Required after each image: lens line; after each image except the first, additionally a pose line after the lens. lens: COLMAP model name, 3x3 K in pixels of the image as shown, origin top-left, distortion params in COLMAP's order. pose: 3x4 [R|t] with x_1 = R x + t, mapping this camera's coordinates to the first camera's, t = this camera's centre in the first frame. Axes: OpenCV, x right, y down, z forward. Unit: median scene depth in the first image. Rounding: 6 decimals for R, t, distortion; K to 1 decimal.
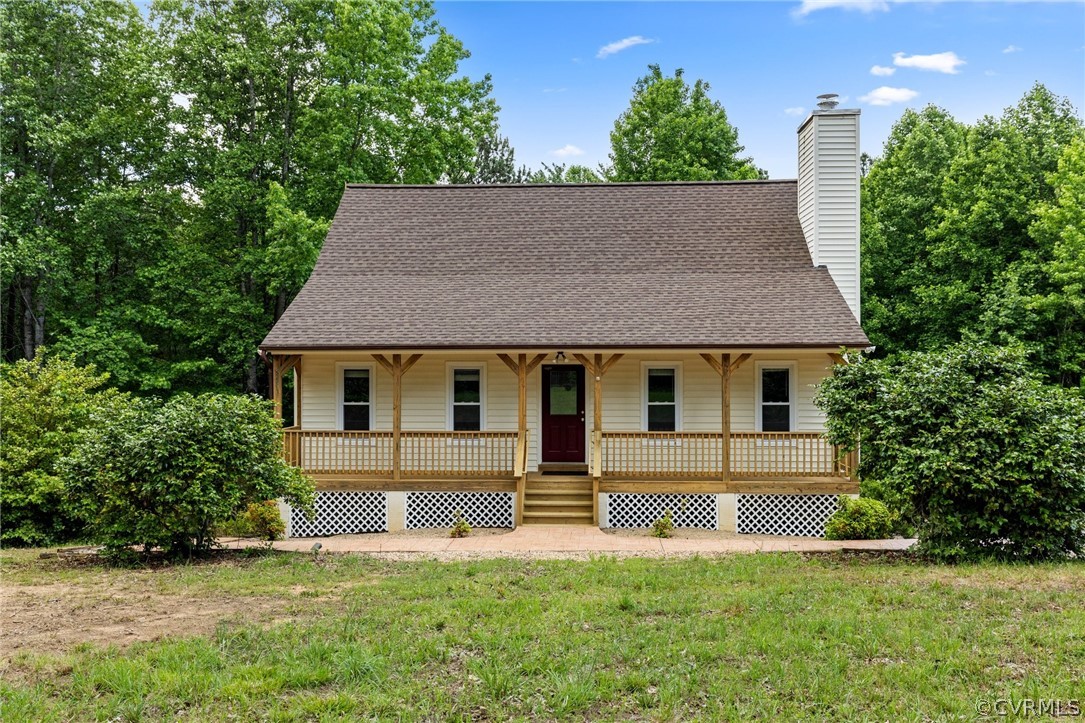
lens RADIAL K [[998.7, 0, 542.5], [0, 998.7, 361.5], [0, 0, 1]] dist [0.045255, 0.006051]
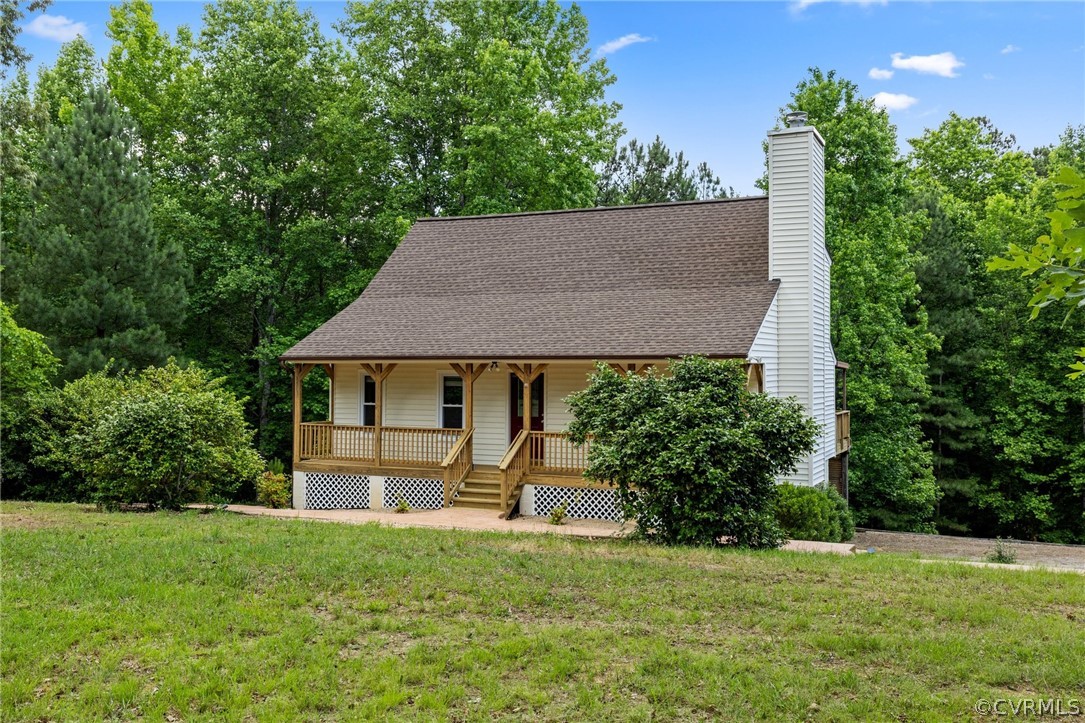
lens RADIAL K [[1033.2, 0, 542.5], [0, 1033.2, 361.5], [0, 0, 1]] dist [0.080753, -0.003063]
pose [[0.927429, 0.002809, -0.373989, 0.512520], [-0.004954, 0.999976, -0.004776, -0.004600], [0.373967, 0.006283, 0.927421, -0.096293]]
